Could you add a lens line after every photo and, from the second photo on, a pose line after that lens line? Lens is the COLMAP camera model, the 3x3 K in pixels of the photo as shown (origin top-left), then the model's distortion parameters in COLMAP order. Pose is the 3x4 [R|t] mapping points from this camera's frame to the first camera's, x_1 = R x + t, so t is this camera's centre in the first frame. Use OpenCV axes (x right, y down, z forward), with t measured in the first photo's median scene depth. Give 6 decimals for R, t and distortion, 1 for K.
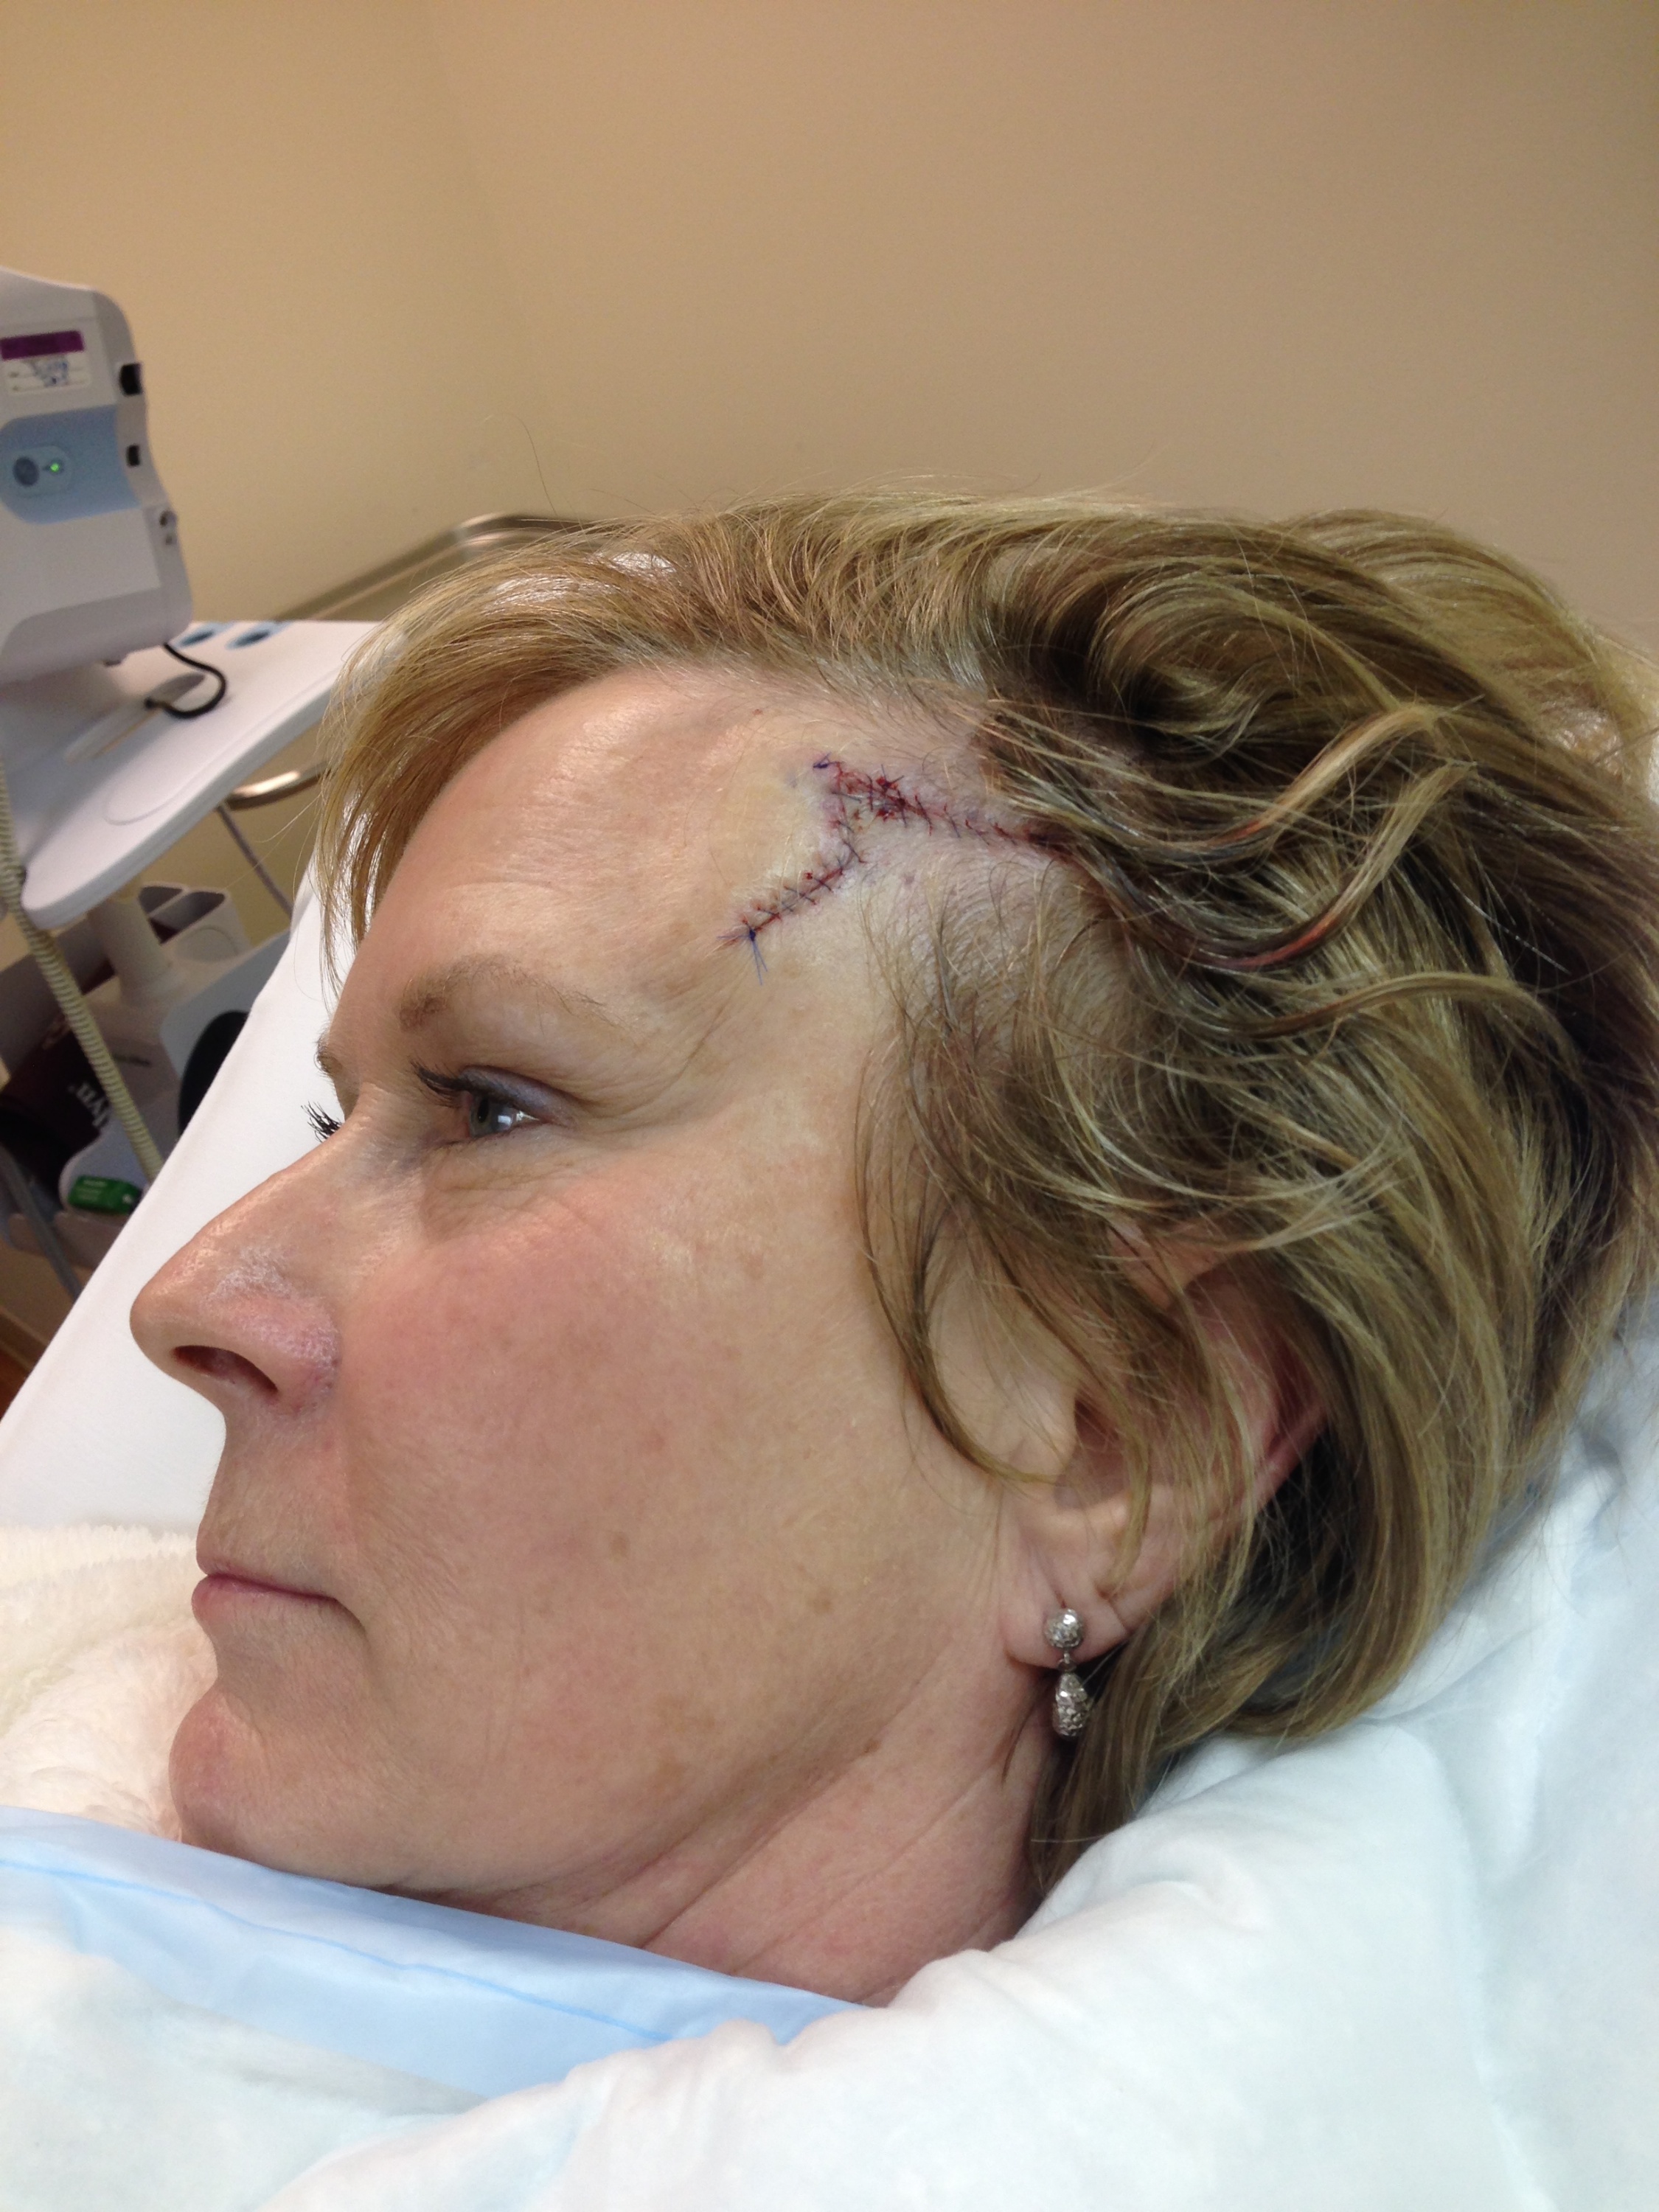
lens RADIAL K [[2087.8, 0, 838.3], [0, 2087.8, 1093.3], [0, 0, 1]] dist [0.030459, 0.000000]
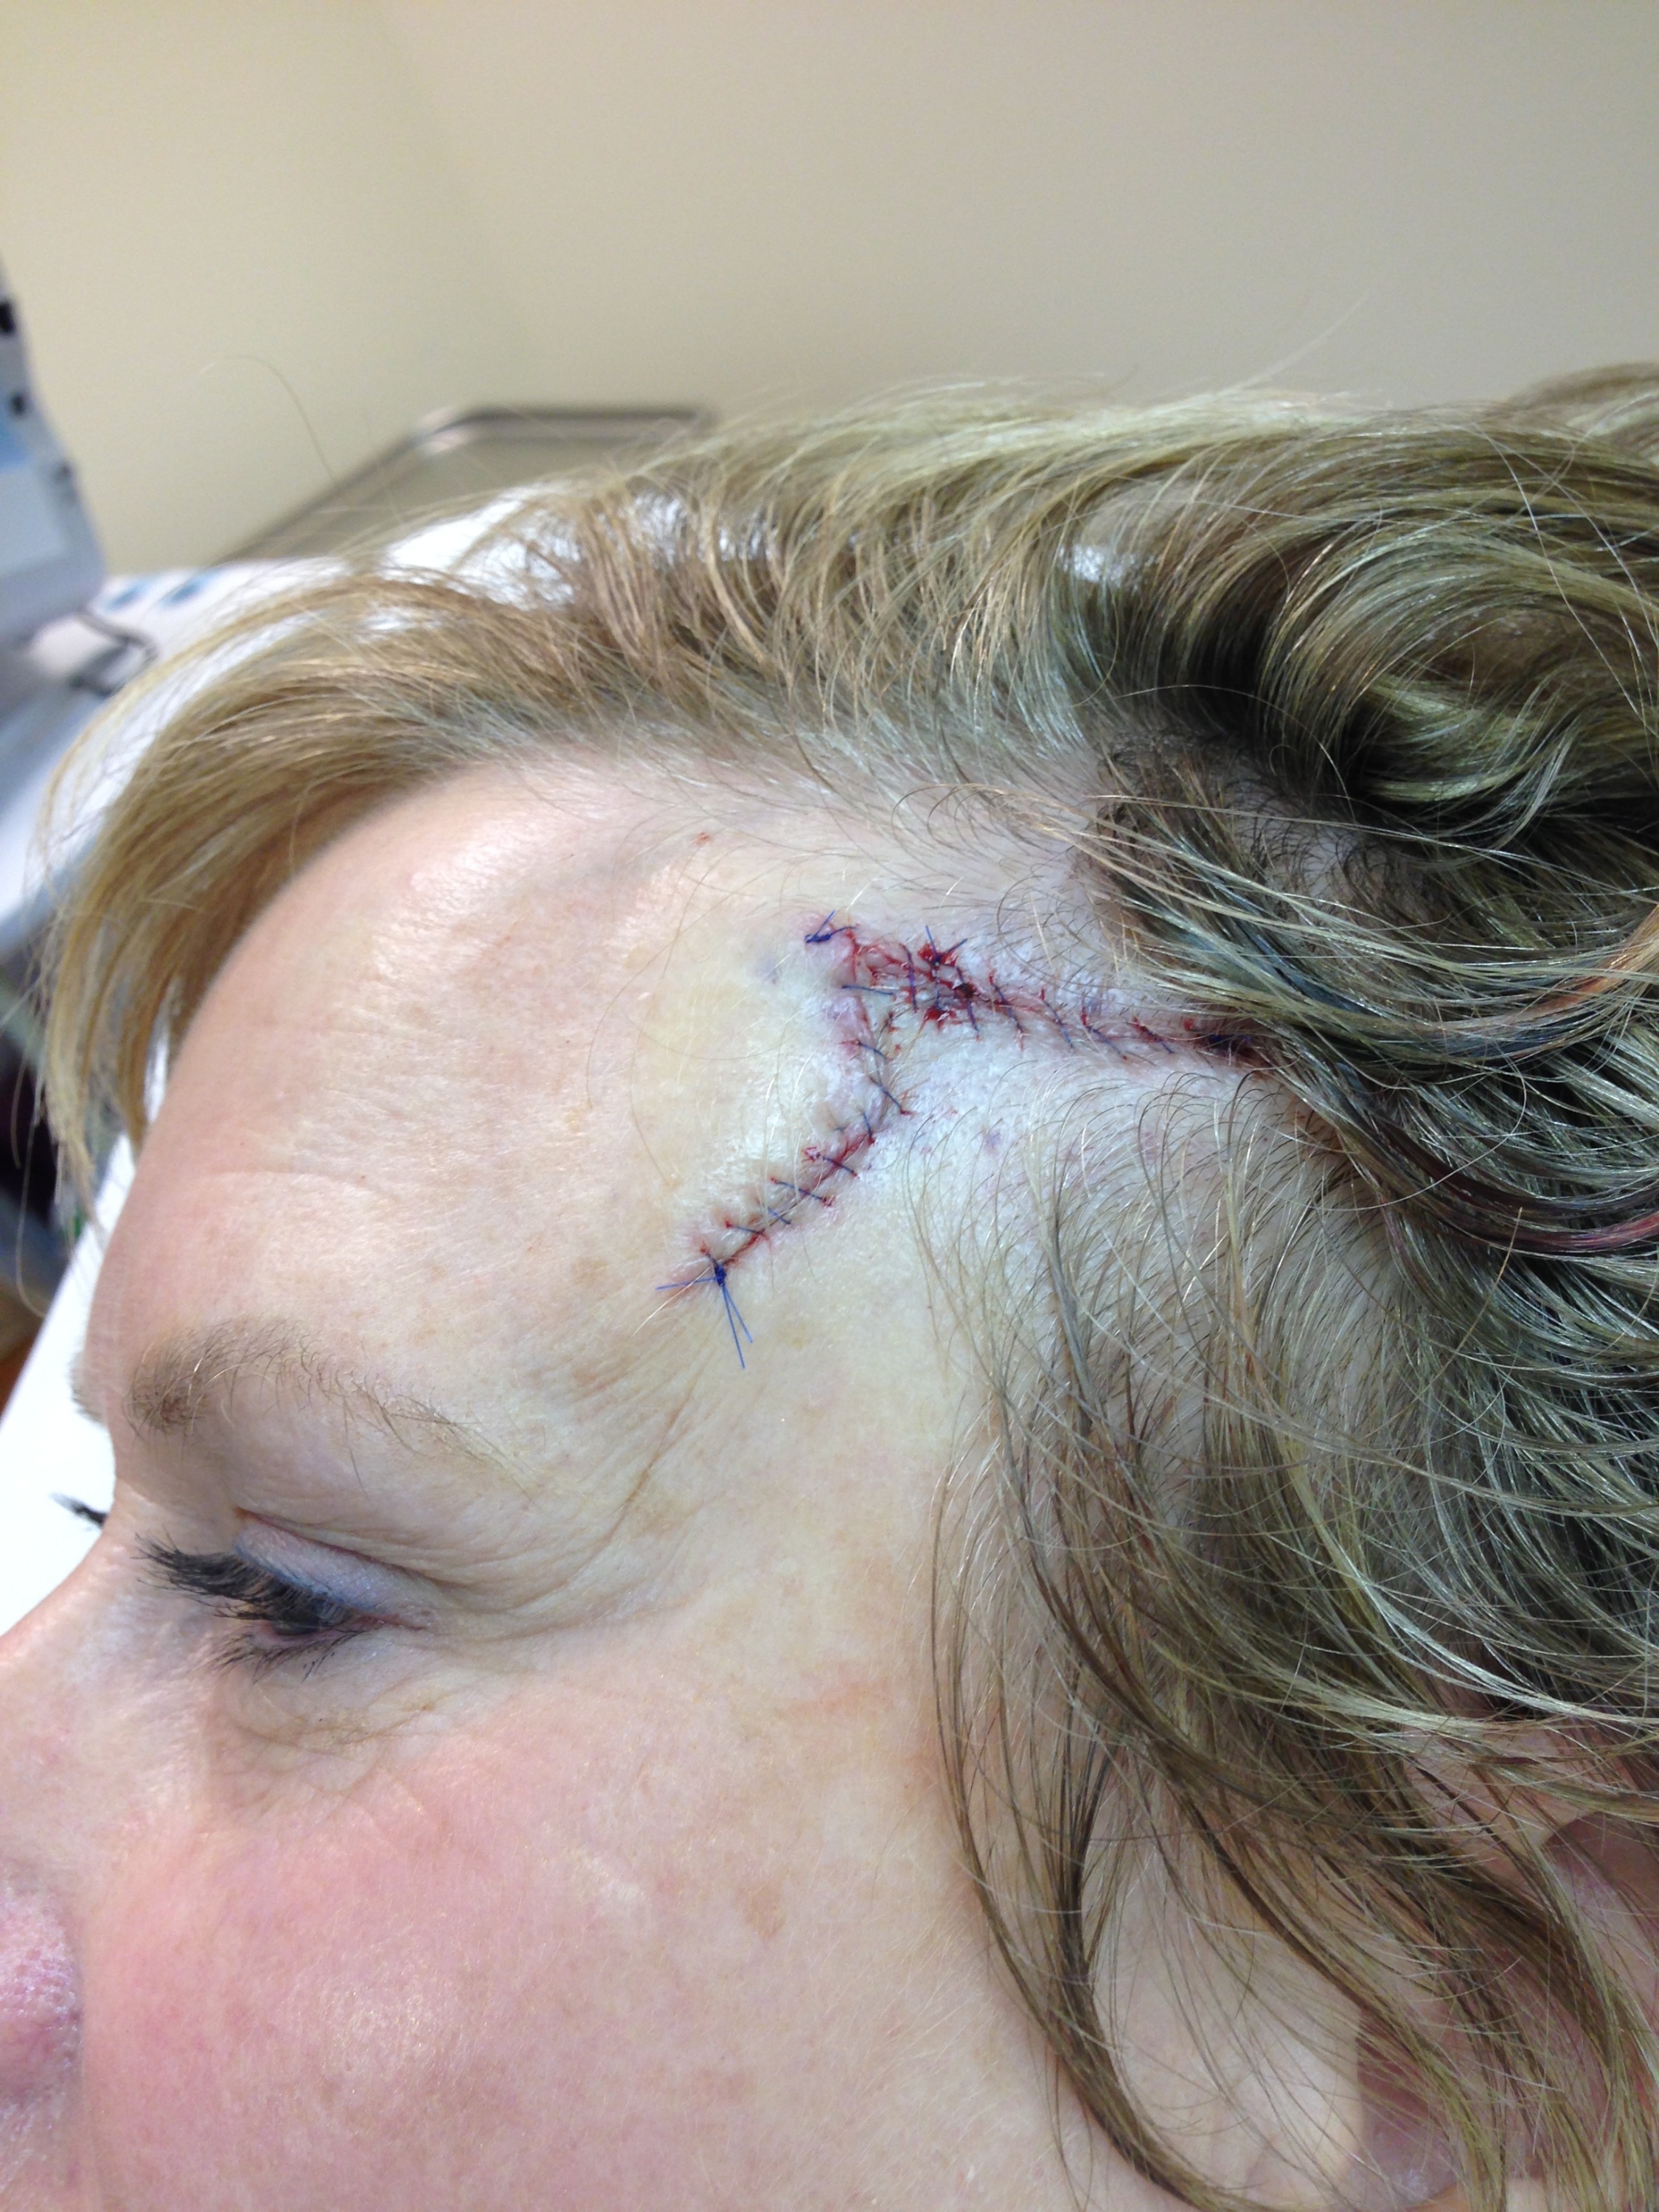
lens RADIAL K [[2087.8, 0, 816.0], [0, 2087.8, 1120.6], [0, 0, 1]] dist [0.030459, 0.000000]
pose [[0.996622, -0.076138, -0.030776, 0.004503], [0.078029, 0.994777, 0.065802, -0.145981], [0.025605, -0.067981, 0.997358, 0.435543]]
